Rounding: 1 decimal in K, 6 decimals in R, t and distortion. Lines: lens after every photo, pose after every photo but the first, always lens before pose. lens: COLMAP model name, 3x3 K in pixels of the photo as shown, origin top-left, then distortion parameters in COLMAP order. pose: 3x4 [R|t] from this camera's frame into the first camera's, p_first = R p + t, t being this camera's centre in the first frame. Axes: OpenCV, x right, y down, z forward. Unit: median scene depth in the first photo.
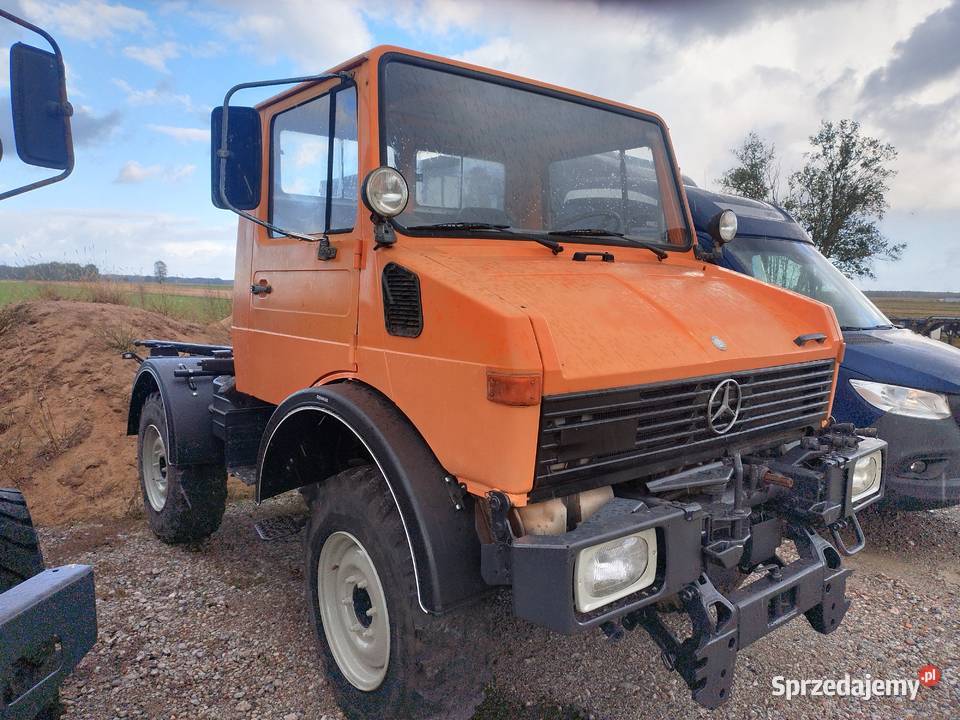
lens RADIAL K [[709.0, 0, 480.0], [0, 709.0, 360.0], [0, 0, 1]] dist [0.002005, -0.000189]
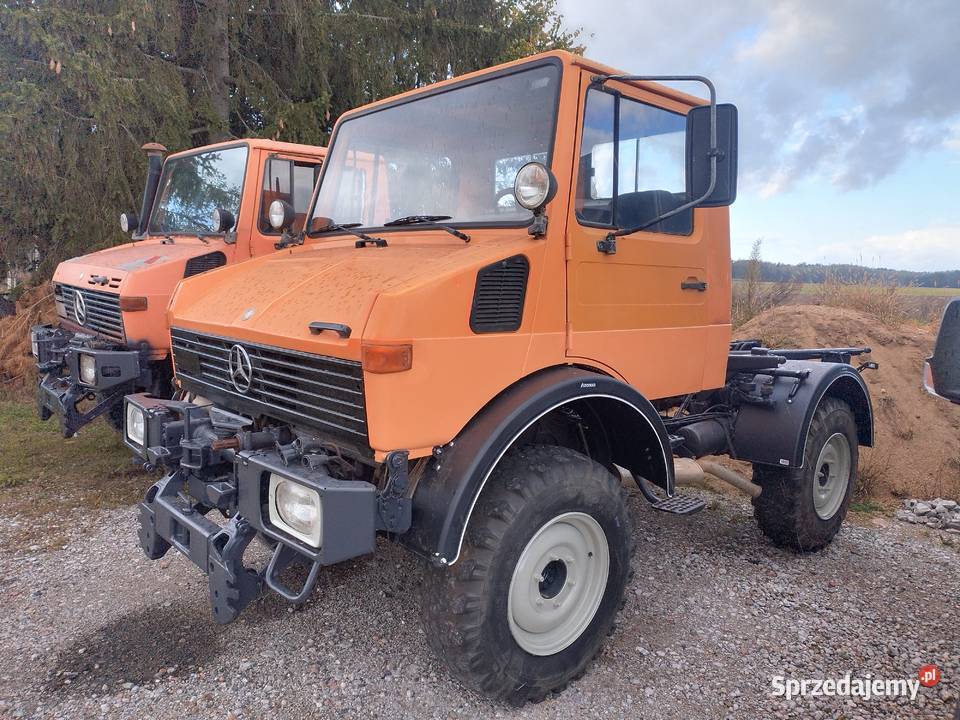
lens RADIAL K [[684.3, 0, 465.1], [0, 684.3, 358.7], [0, 0, 1]] dist [0.010530, 0.001387]
pose [[0.033740, 0.117191, -0.992536, 1.493894], [-0.135166, 0.984512, 0.111649, -0.127979], [0.990248, 0.130390, 0.049057, 1.329473]]
